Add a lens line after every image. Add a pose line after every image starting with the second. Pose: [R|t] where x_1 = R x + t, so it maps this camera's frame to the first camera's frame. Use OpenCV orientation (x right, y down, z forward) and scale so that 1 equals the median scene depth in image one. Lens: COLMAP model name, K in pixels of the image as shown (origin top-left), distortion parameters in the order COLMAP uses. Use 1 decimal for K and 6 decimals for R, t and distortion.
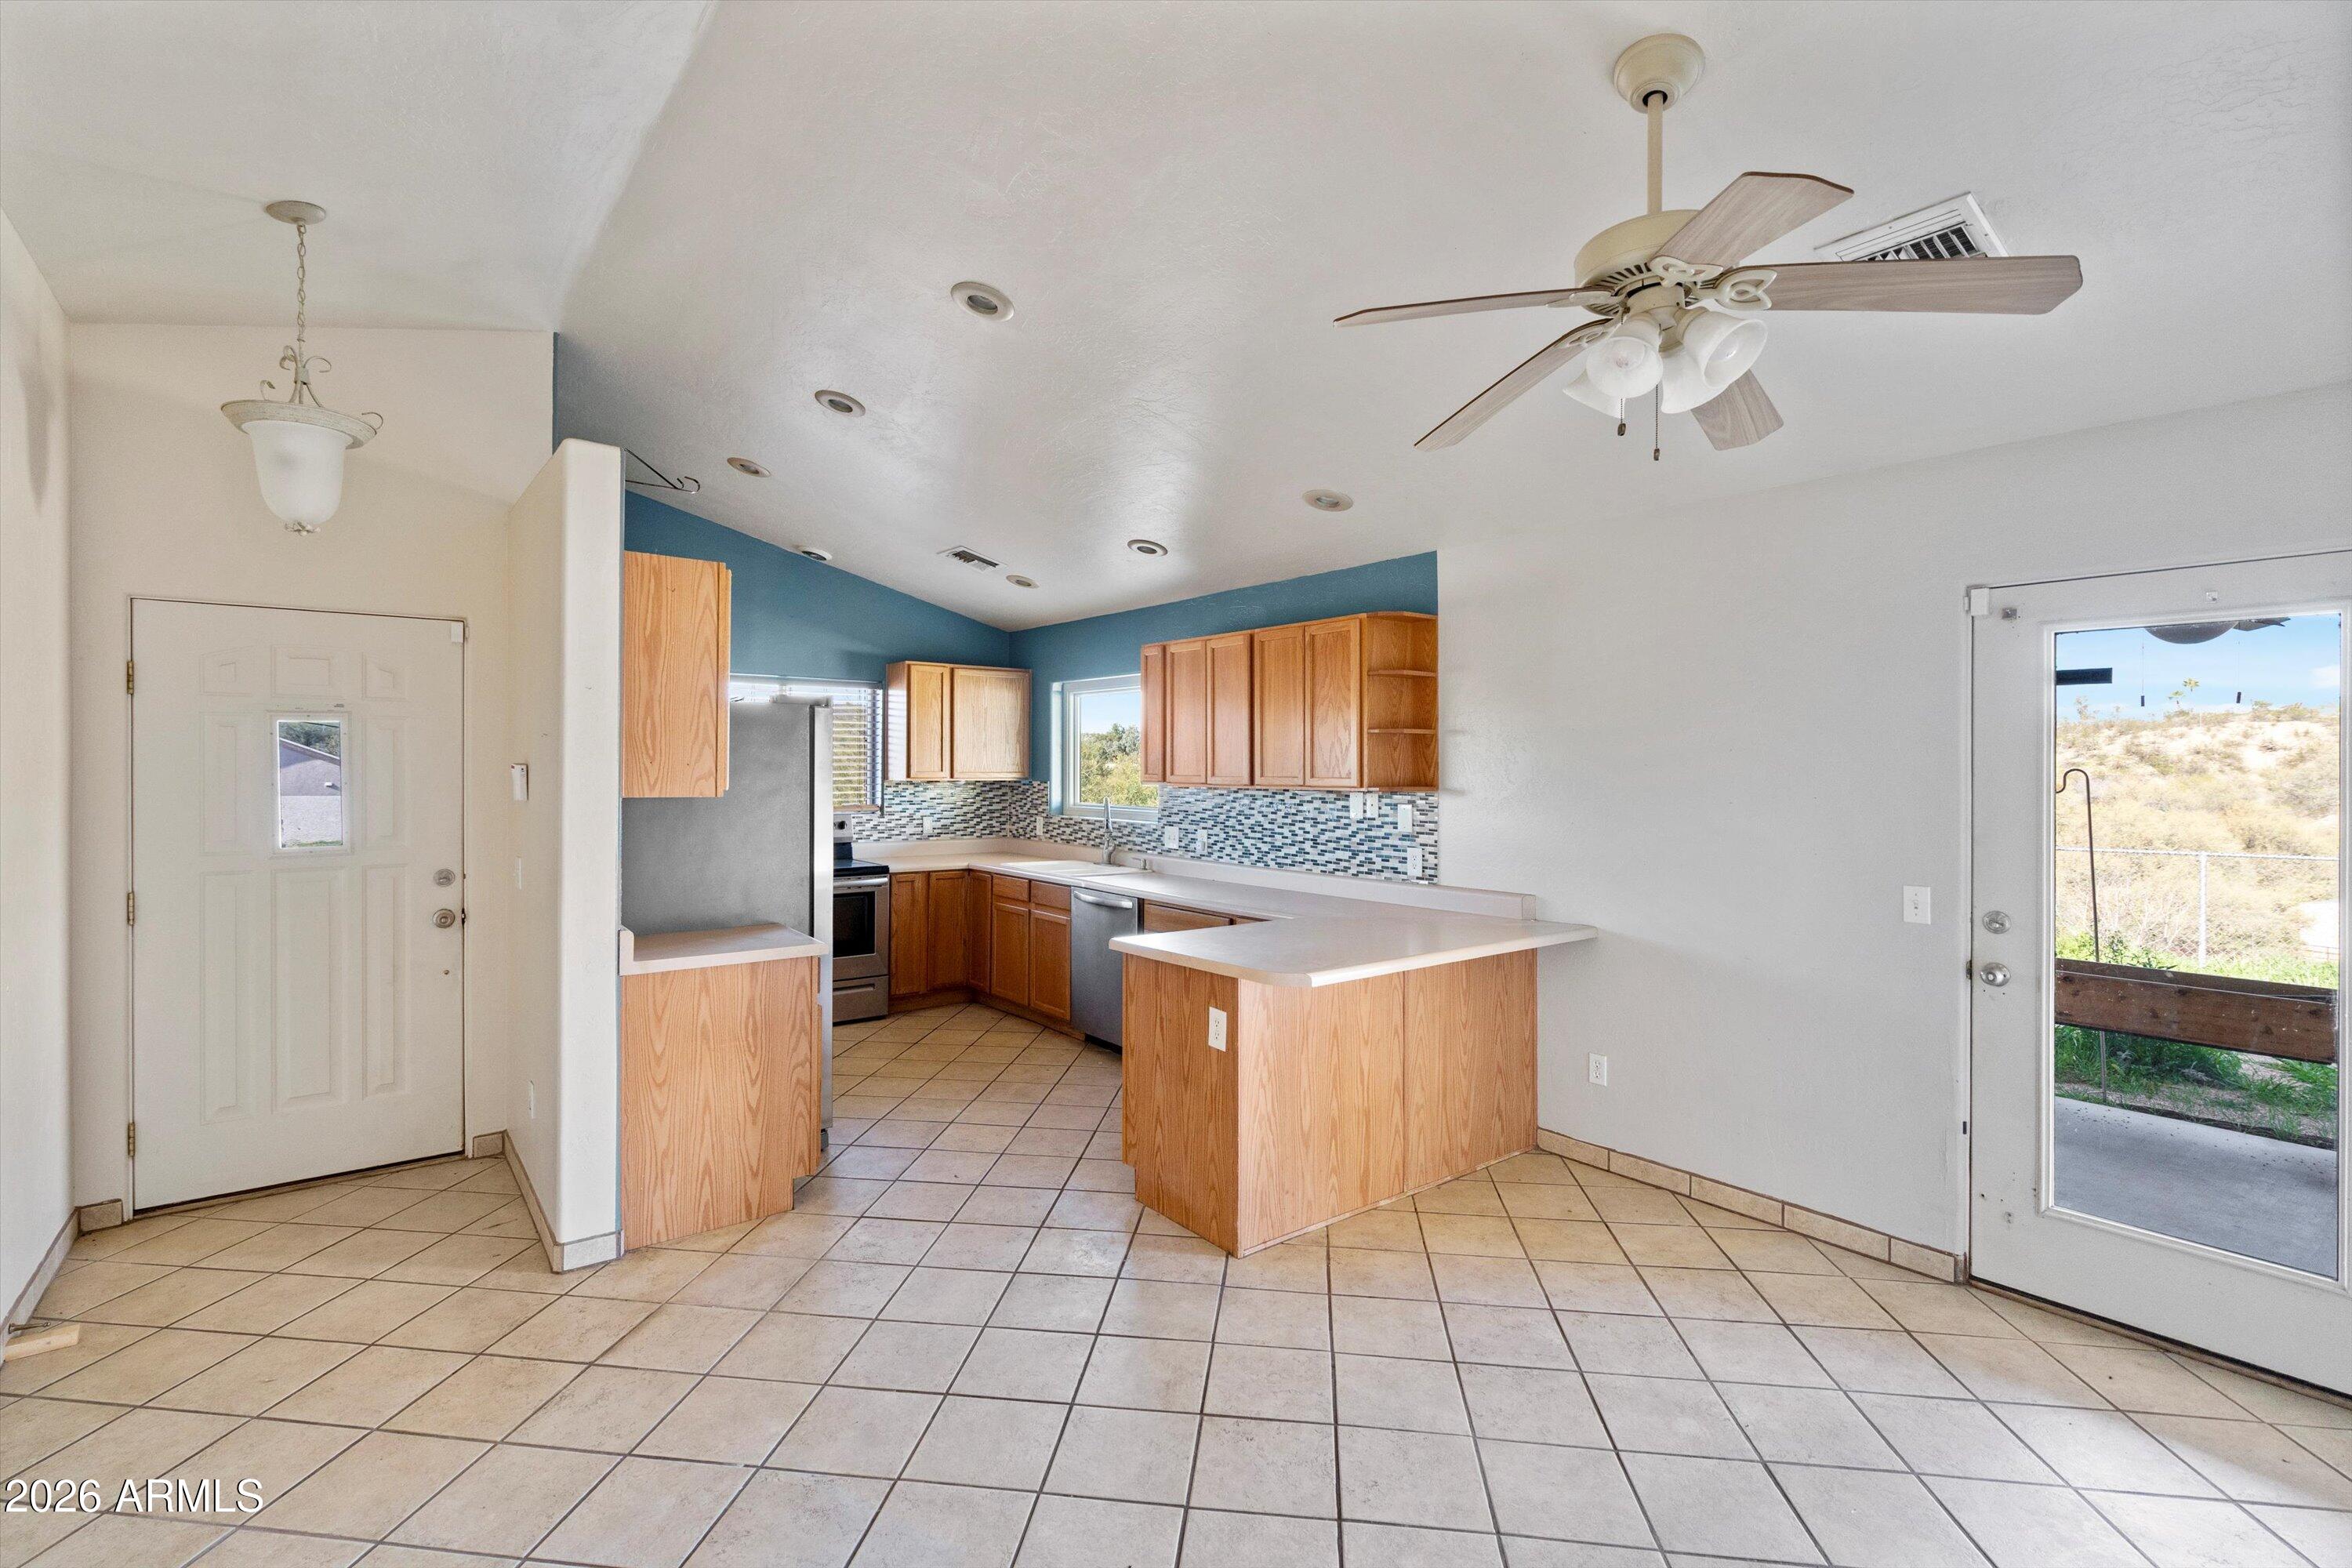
lens RADIAL K [[1066.3, 0, 1156.7], [0, 1066.3, 769.2], [0, 0, 1]] dist [-0.009033, 0.002202]
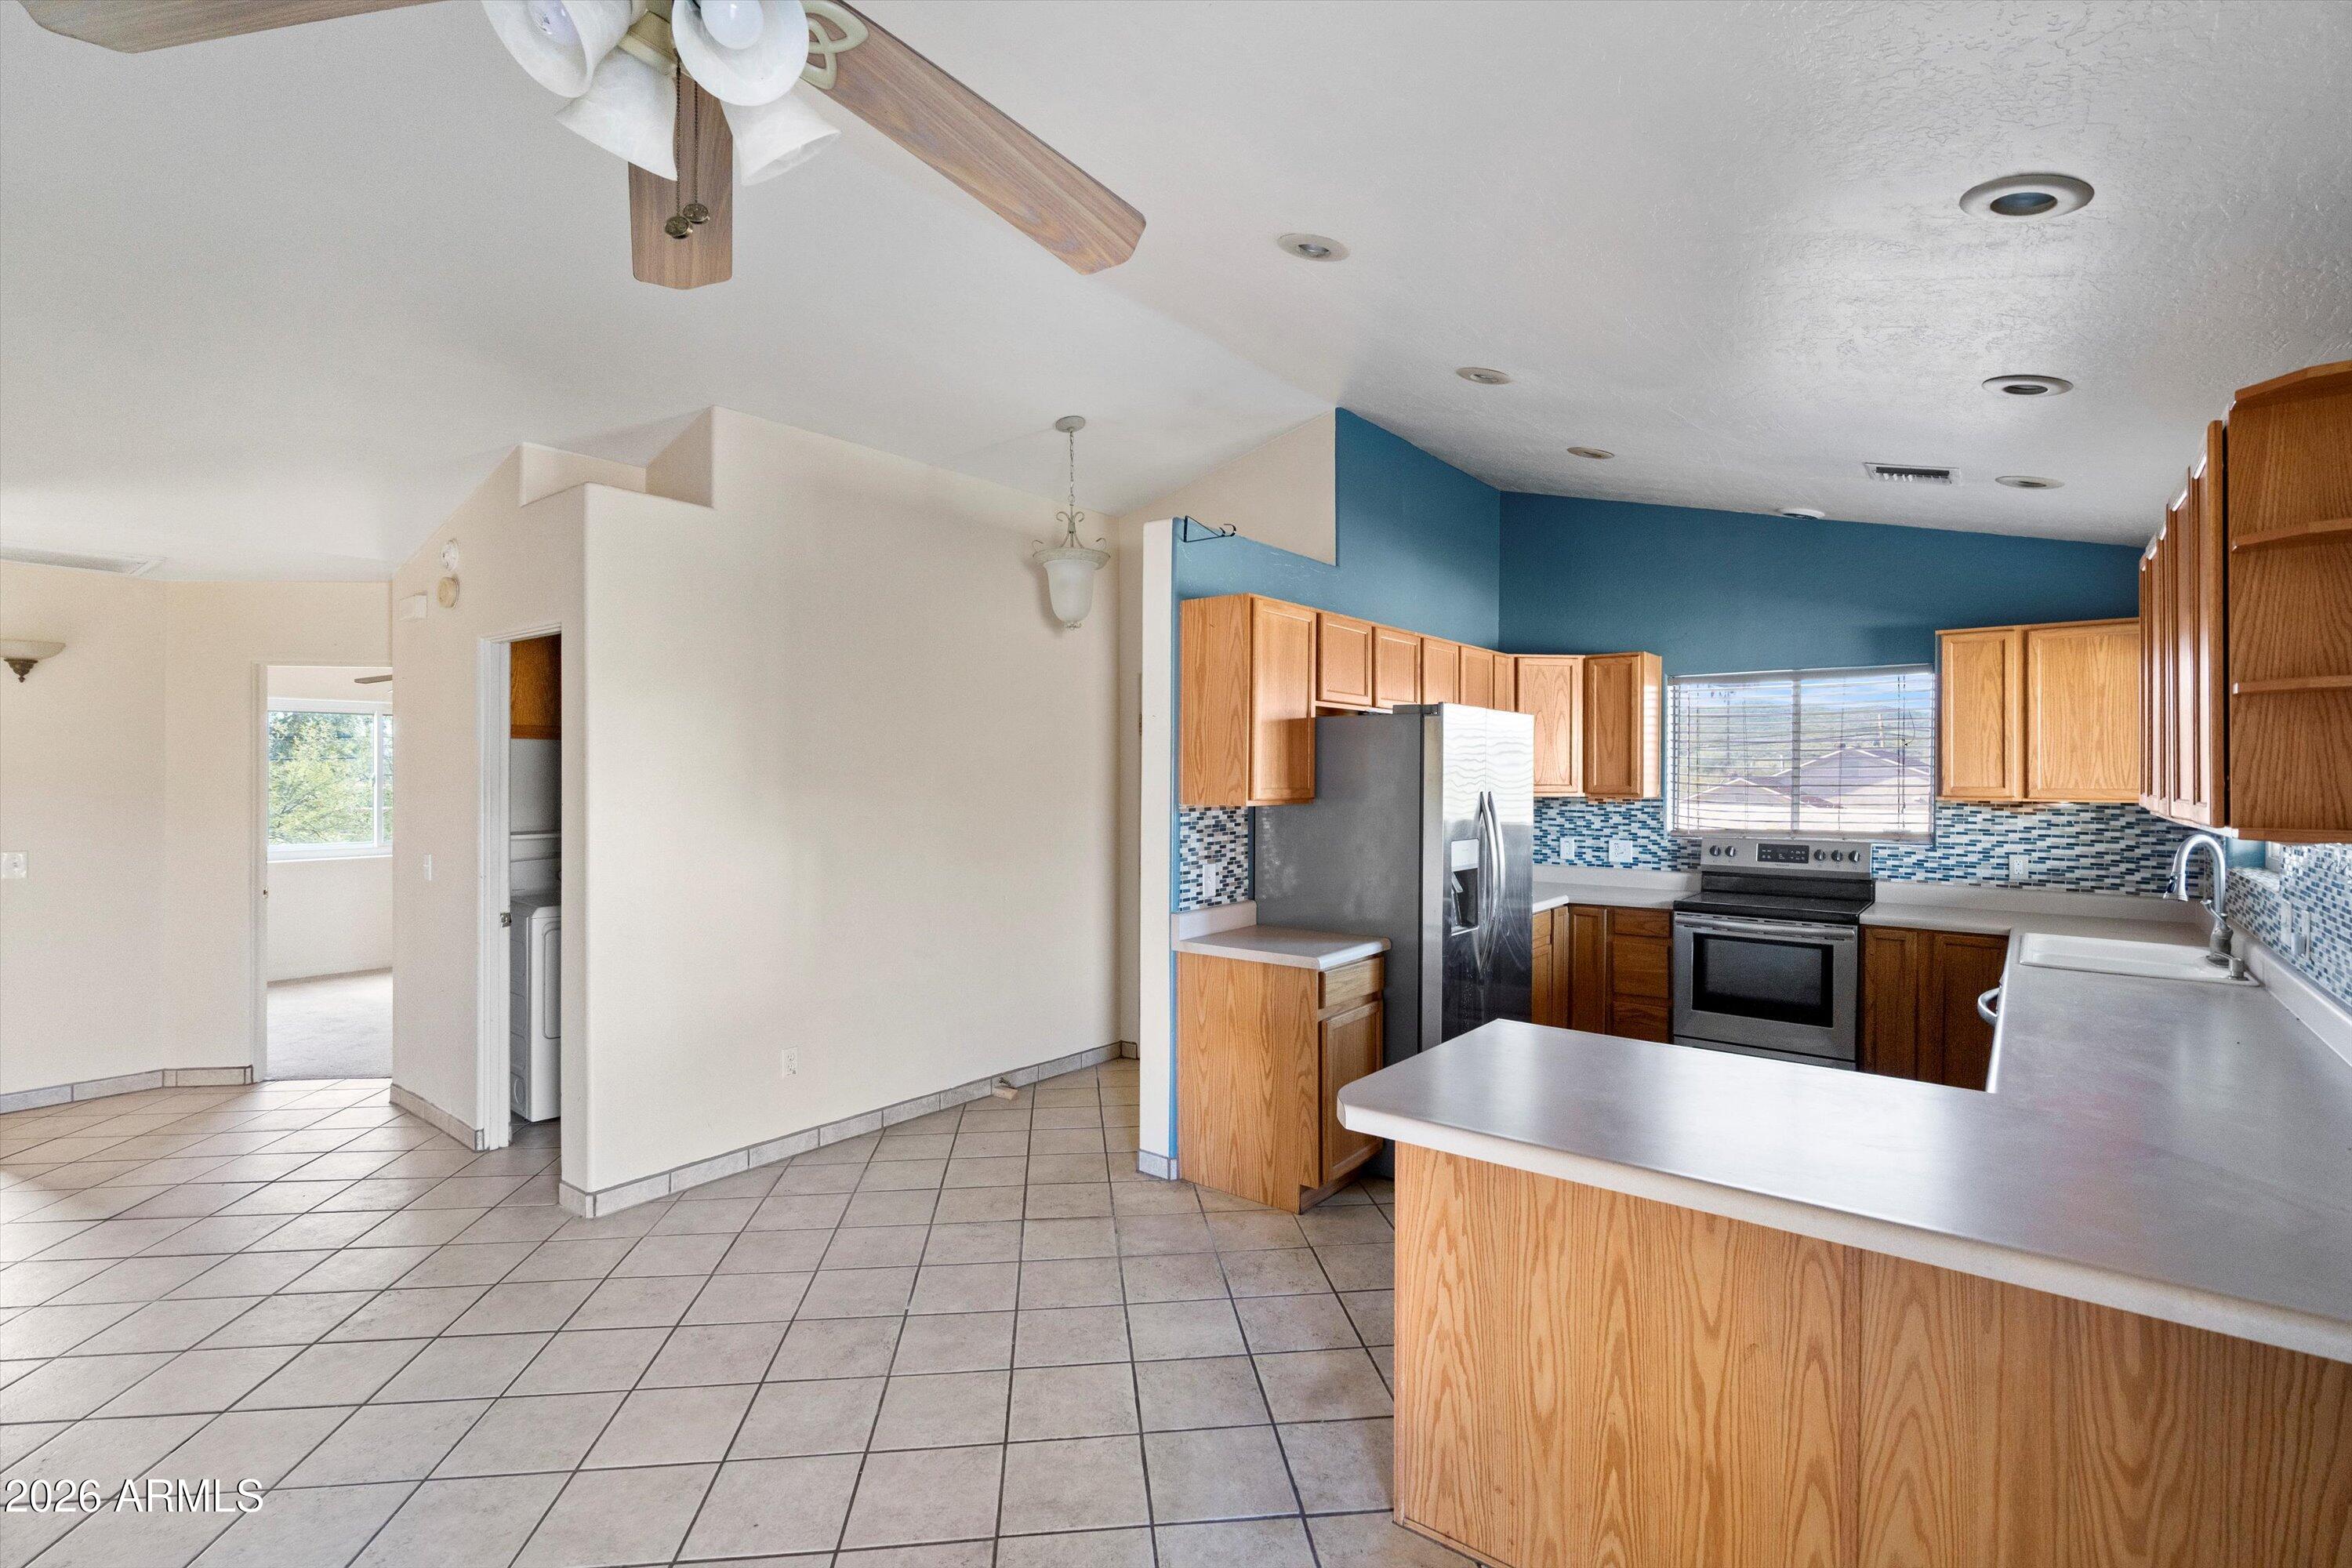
lens RADIAL K [[1066.3, 0, 1178.1], [0, 1066.3, 777.0], [0, 0, 1]] dist [-0.009033, 0.002202]
pose [[0.241480, -0.004194, -0.970397, 0.487973], [-0.004108, 0.999977, -0.005344, 0.001902], [0.970397, 0.005277, 0.241457, 0.506192]]
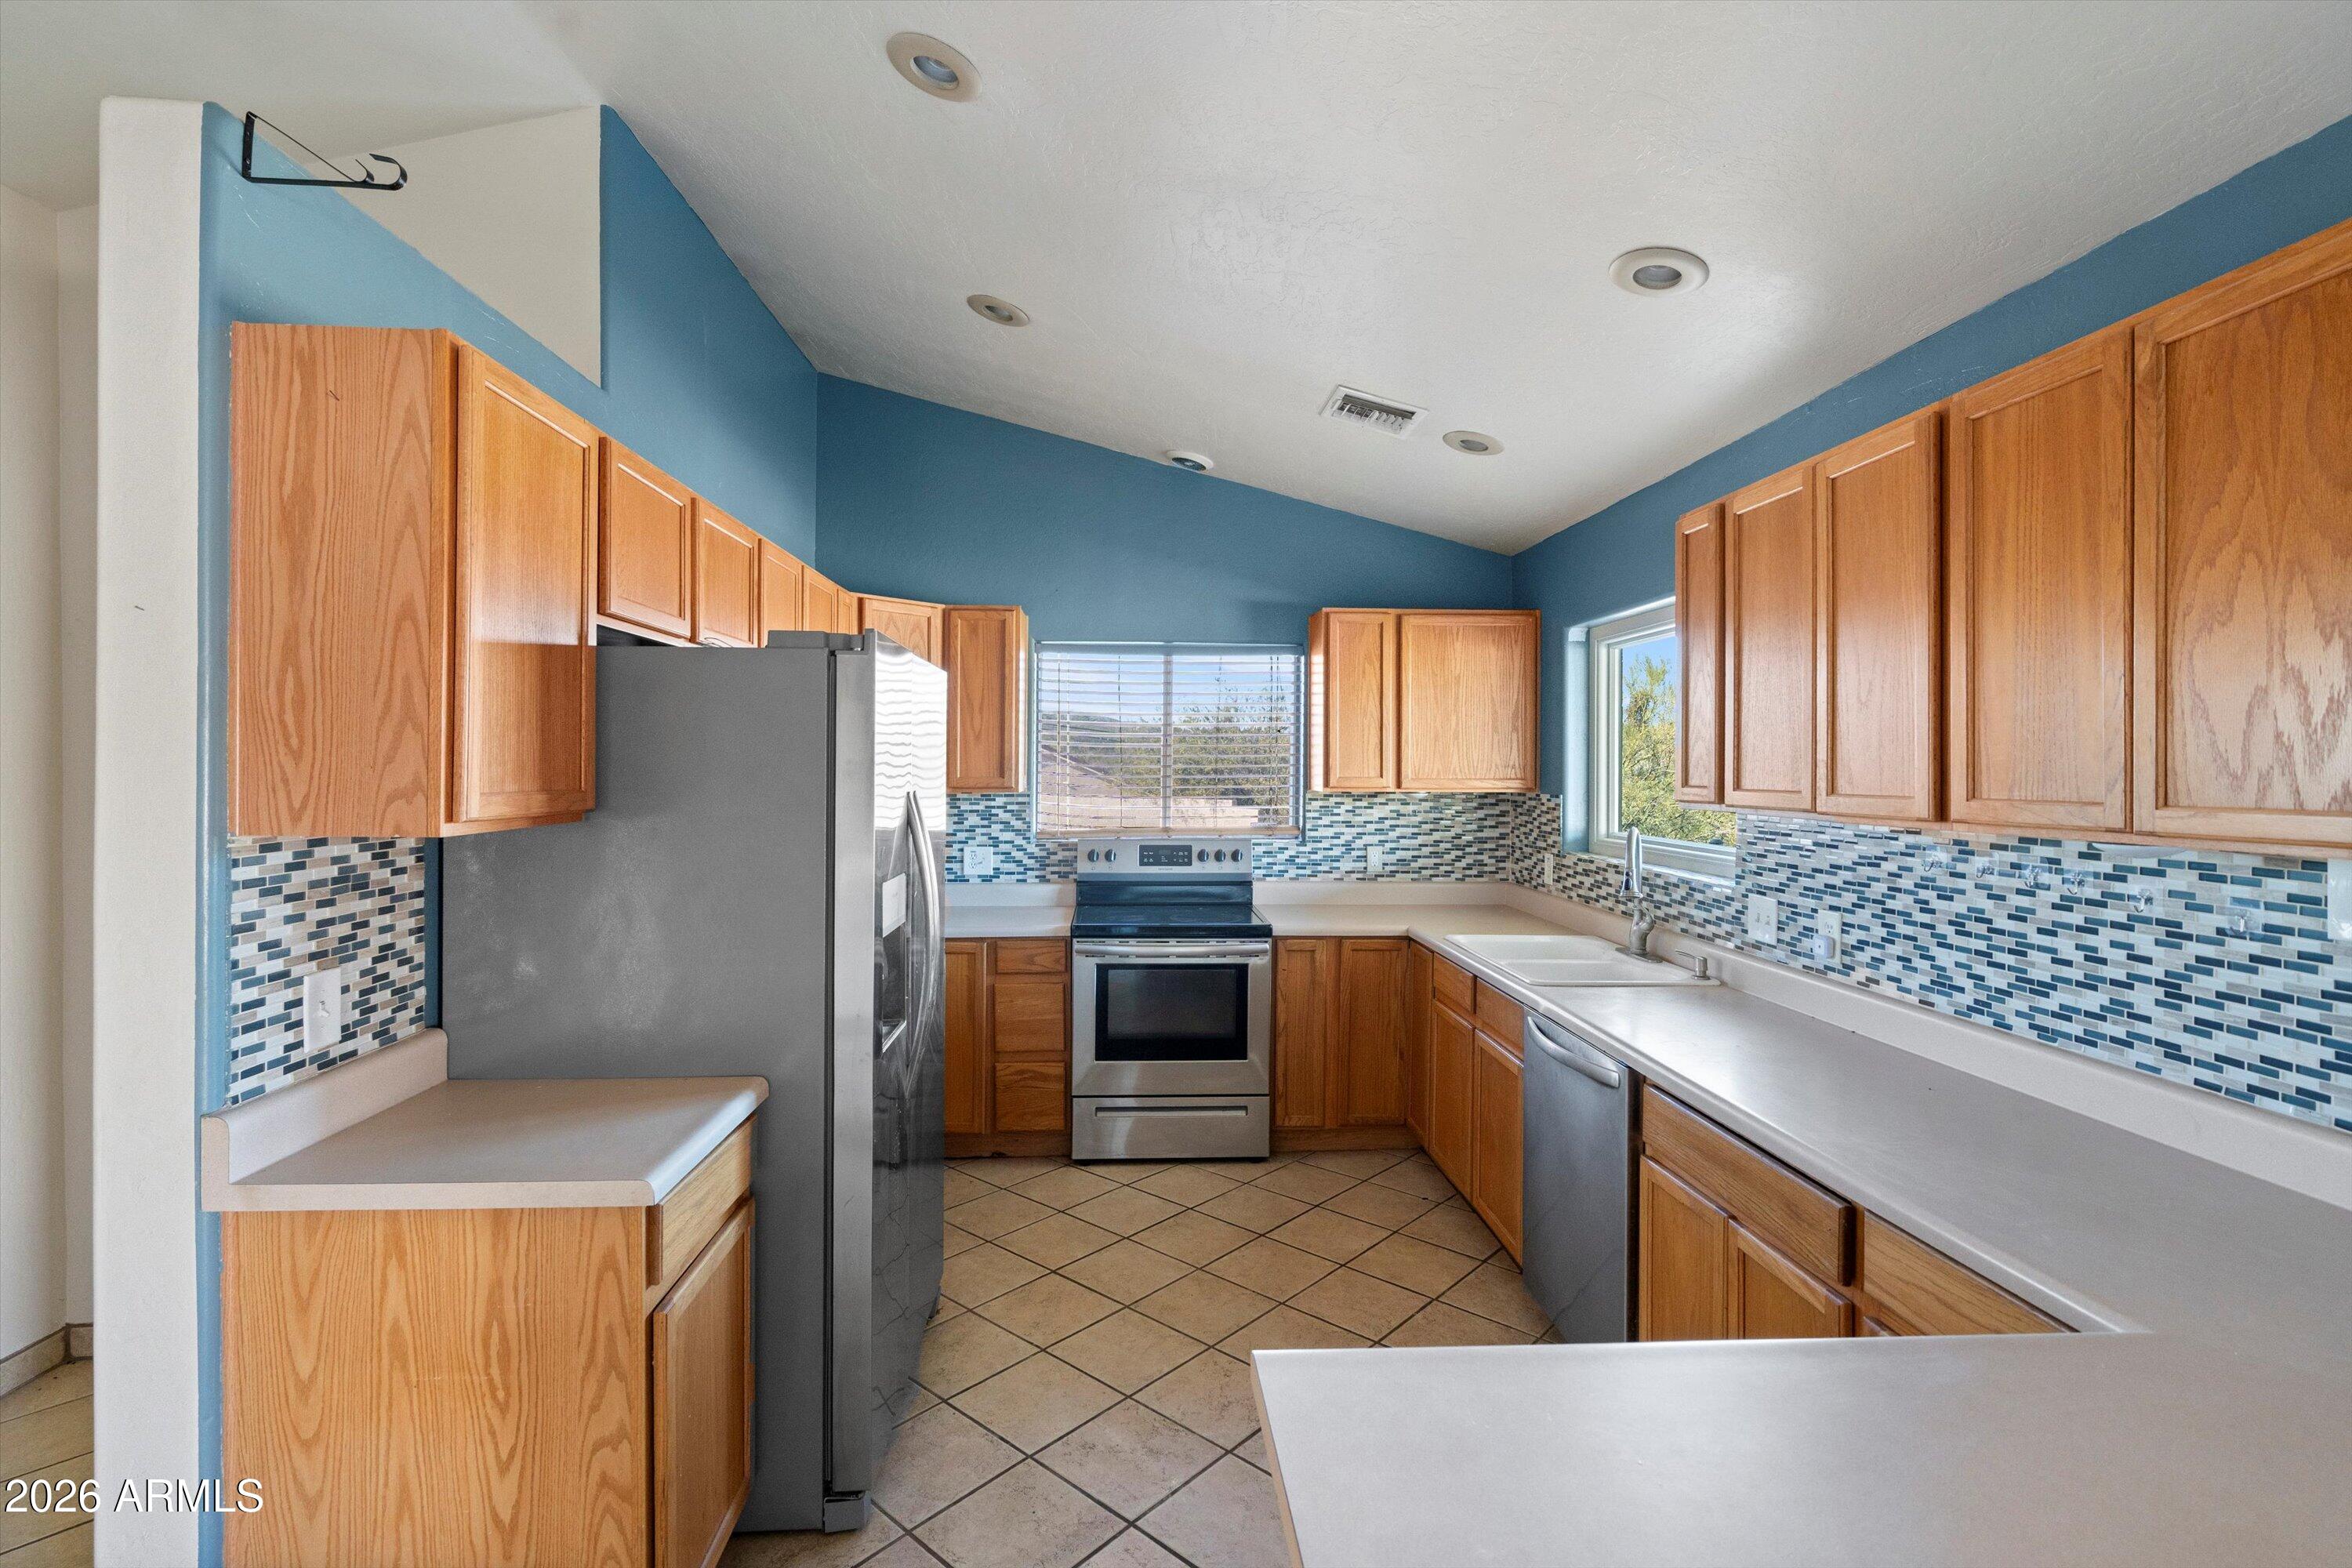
lens RADIAL K [[1066.3, 0, 1171.0], [0, 1066.3, 771.2], [0, 0, 1]] dist [-0.009033, 0.002202]
pose [[0.824405, 0.000679, -0.566000, 0.085841], [-0.001111, 0.999999, -0.000419, -0.002026], [0.565999, 0.000974, 0.824405, 0.608106]]
